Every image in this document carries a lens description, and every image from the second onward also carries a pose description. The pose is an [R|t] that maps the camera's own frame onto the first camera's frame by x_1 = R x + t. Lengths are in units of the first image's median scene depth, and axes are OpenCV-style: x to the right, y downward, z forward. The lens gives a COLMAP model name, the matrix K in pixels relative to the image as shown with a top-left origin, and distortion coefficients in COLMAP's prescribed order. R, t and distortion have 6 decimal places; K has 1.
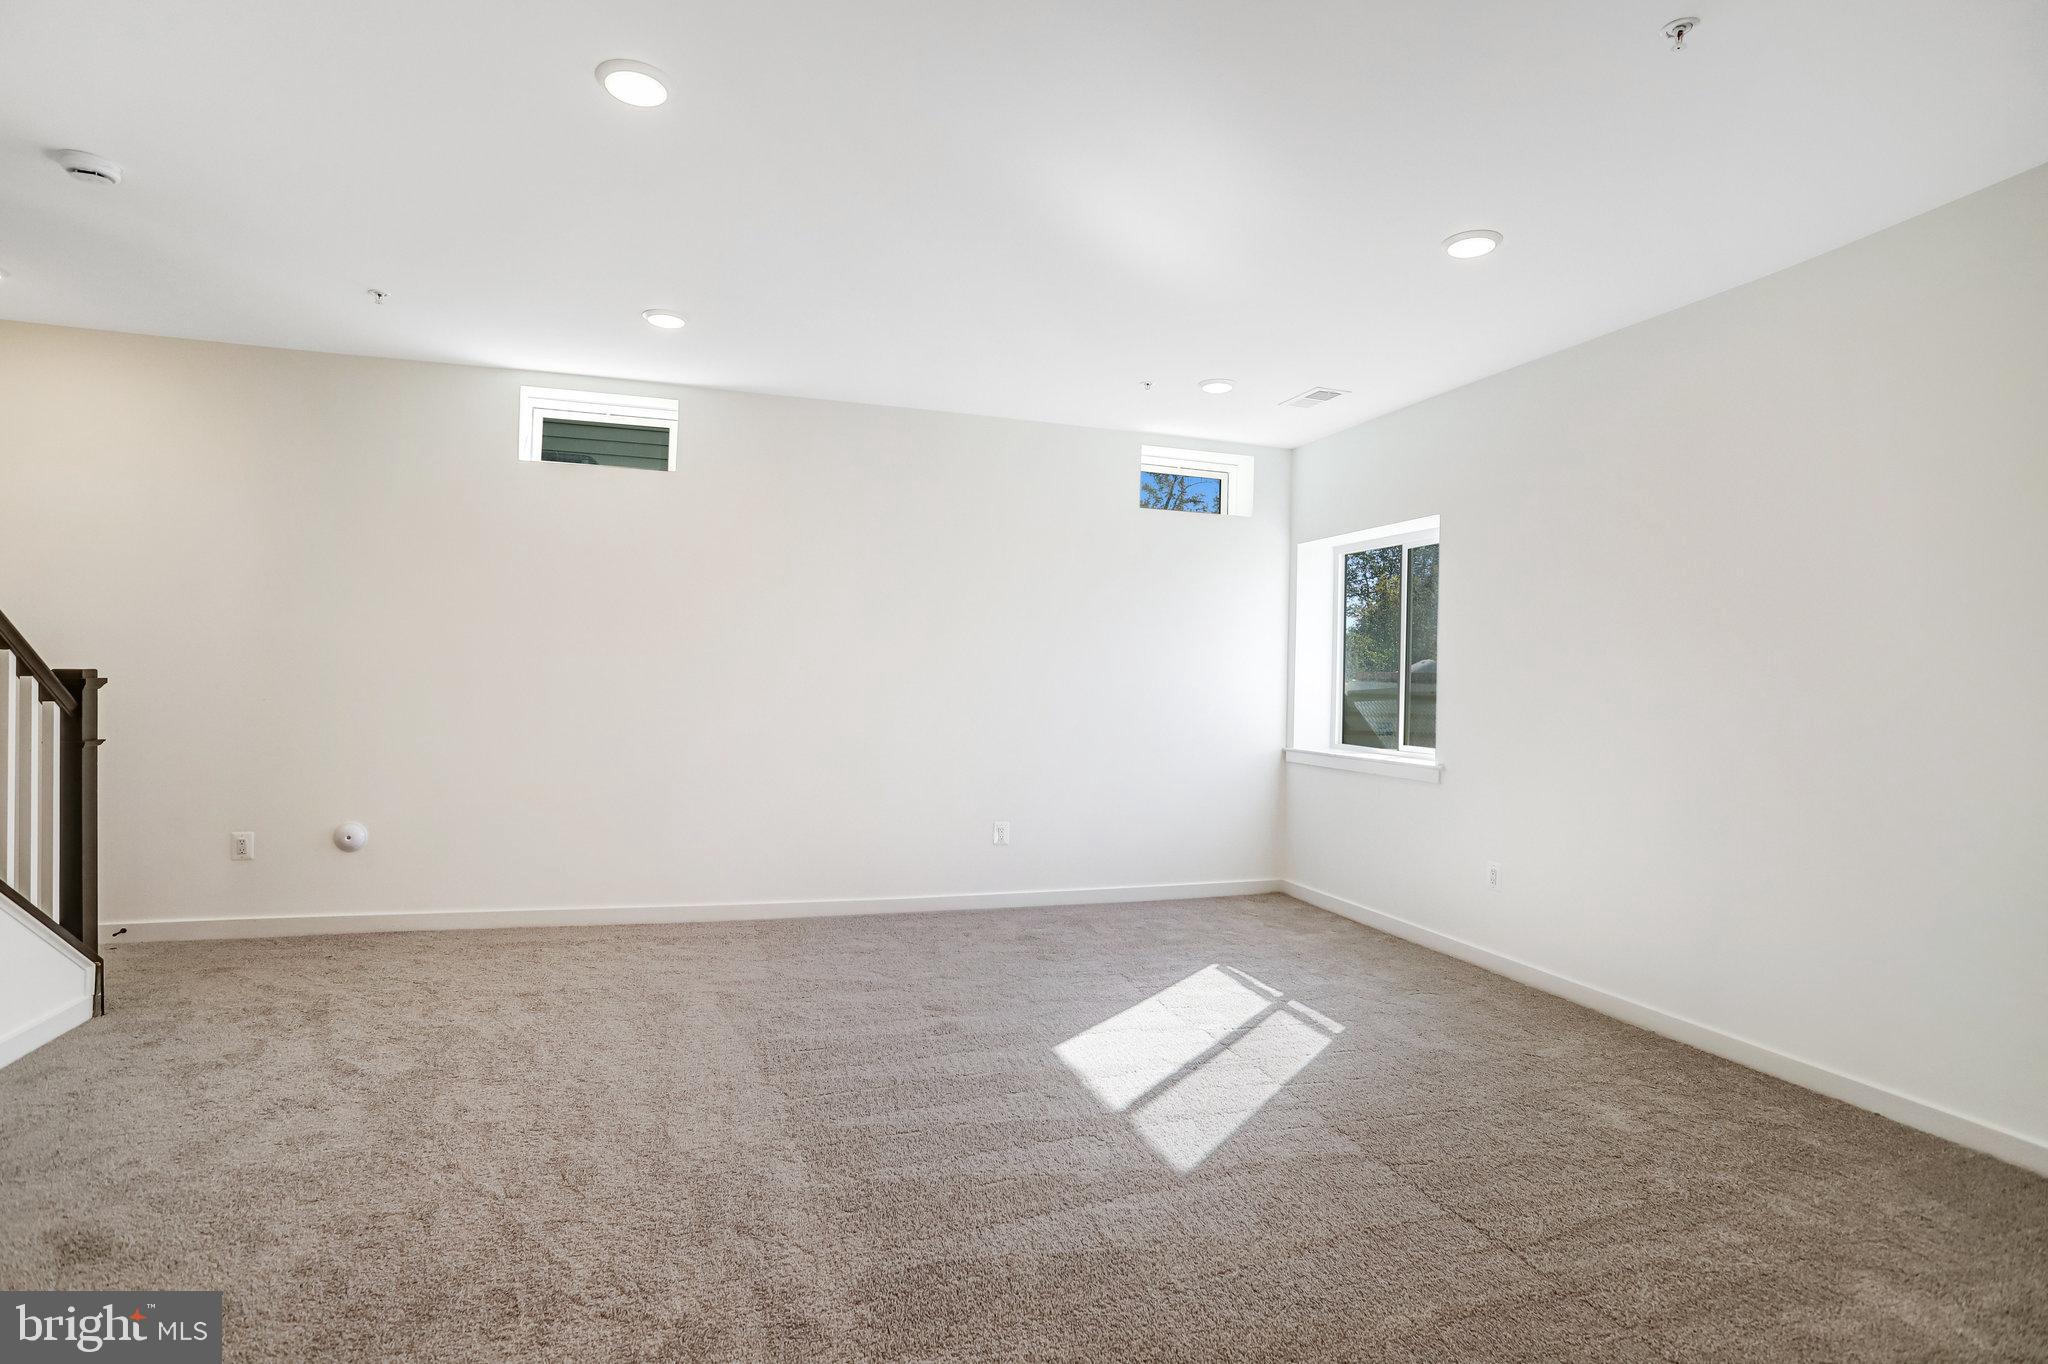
lens RADIAL K [[1037.9, 0, 1040.9], [0, 1037.9, 682.0], [0, 0, 1]] dist [-0.061064, 0.026334]
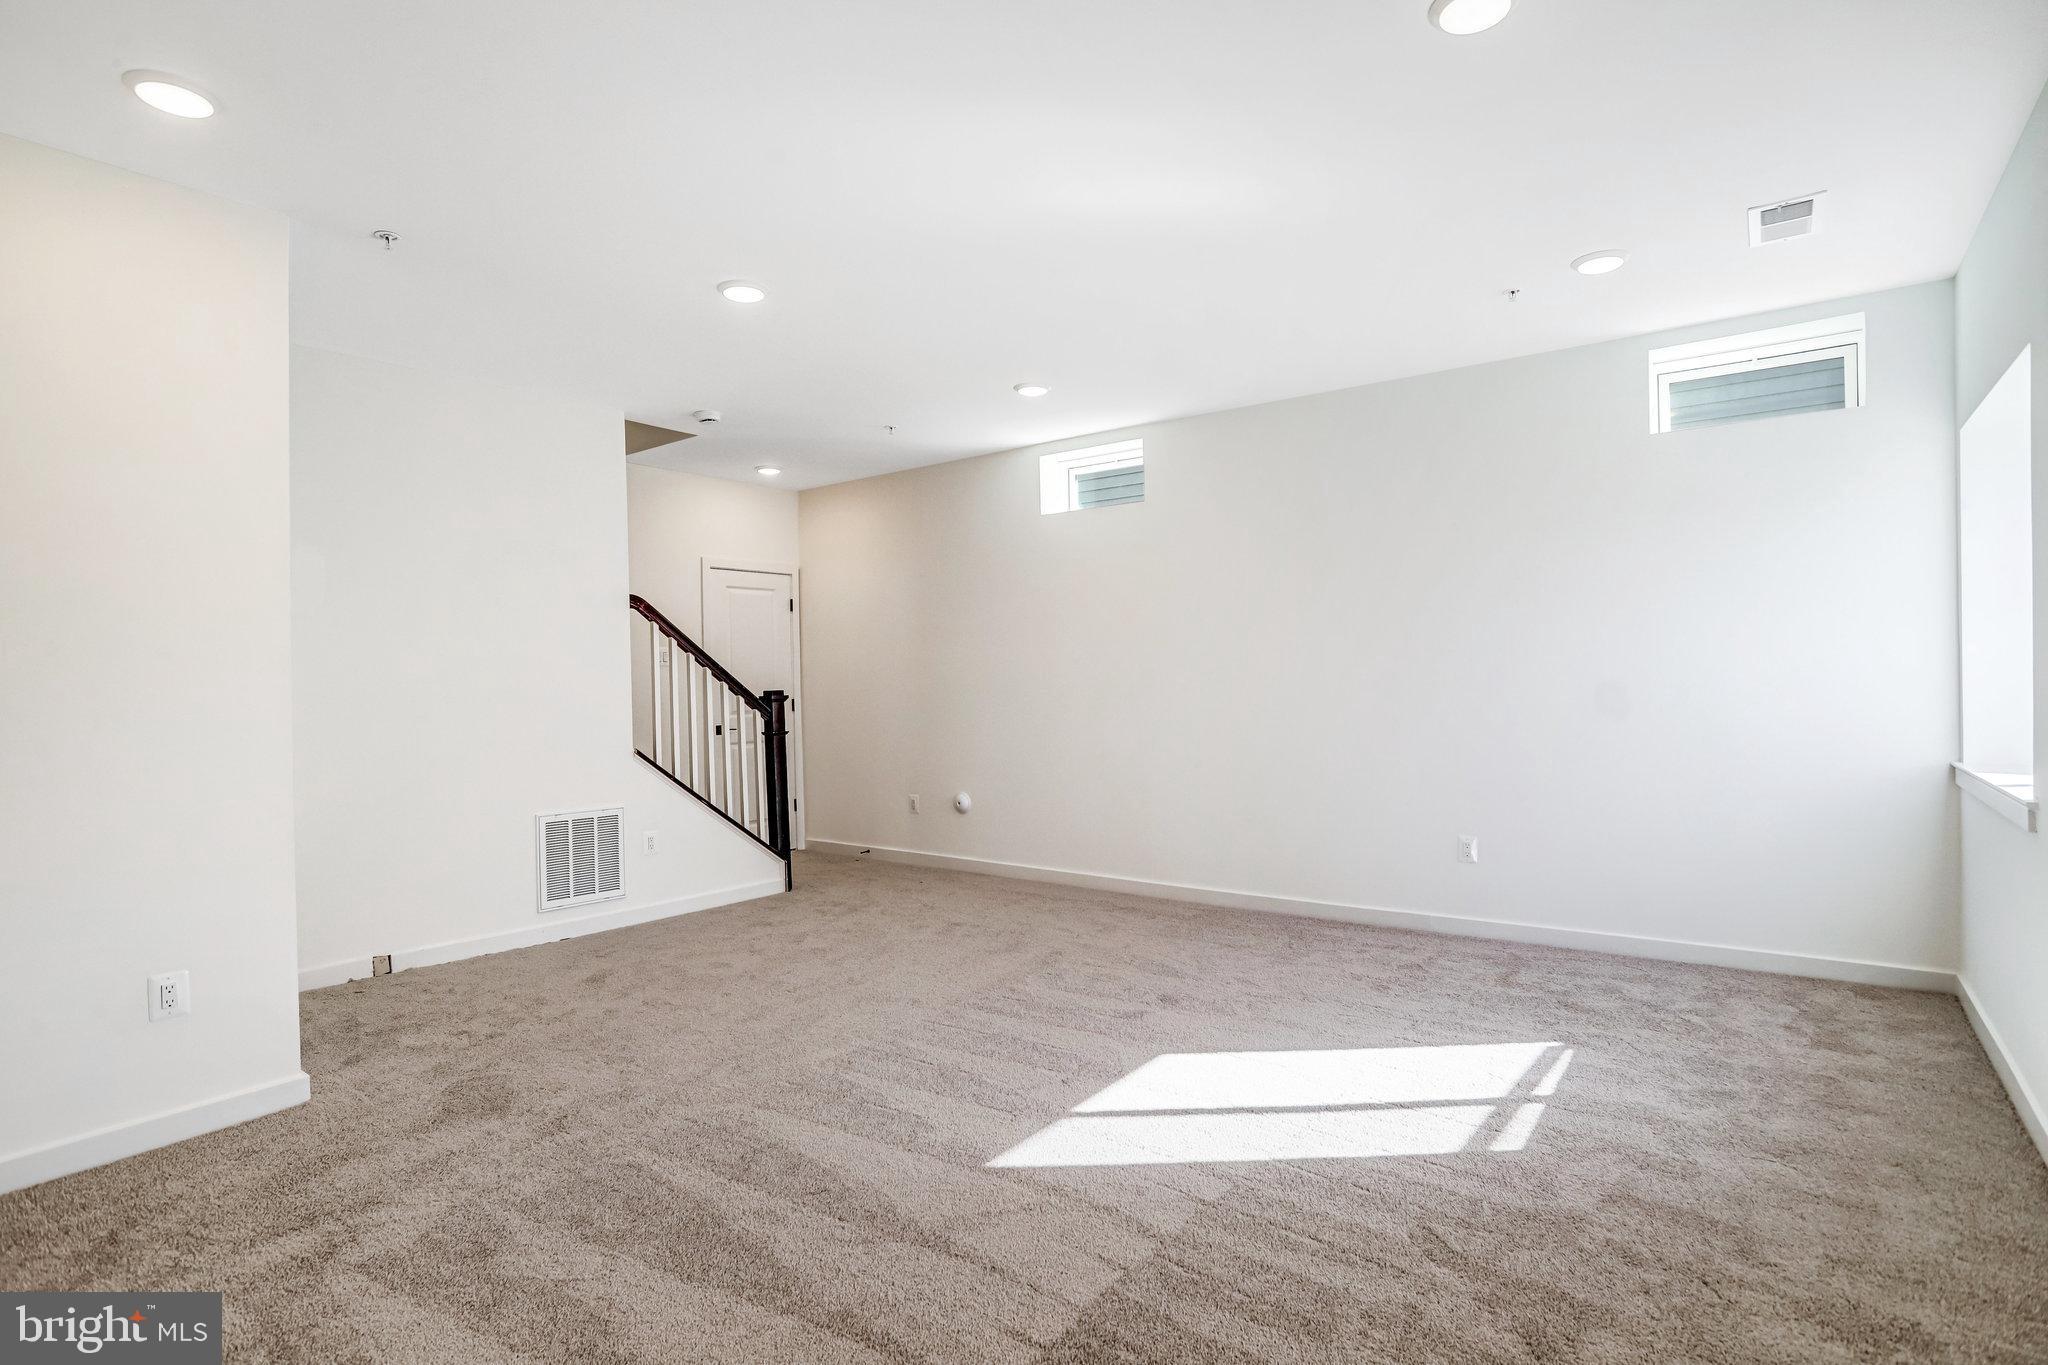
lens RADIAL K [[1037.9, 0, 1020.2], [0, 1037.9, 681.4], [0, 0, 1]] dist [-0.061064, 0.026334]
pose [[0.545464, -0.033912, -0.837448, 0.679615], [0.030986, 0.999314, -0.020284, 0.016509], [0.837561, -0.014885, 0.546141, 0.318044]]
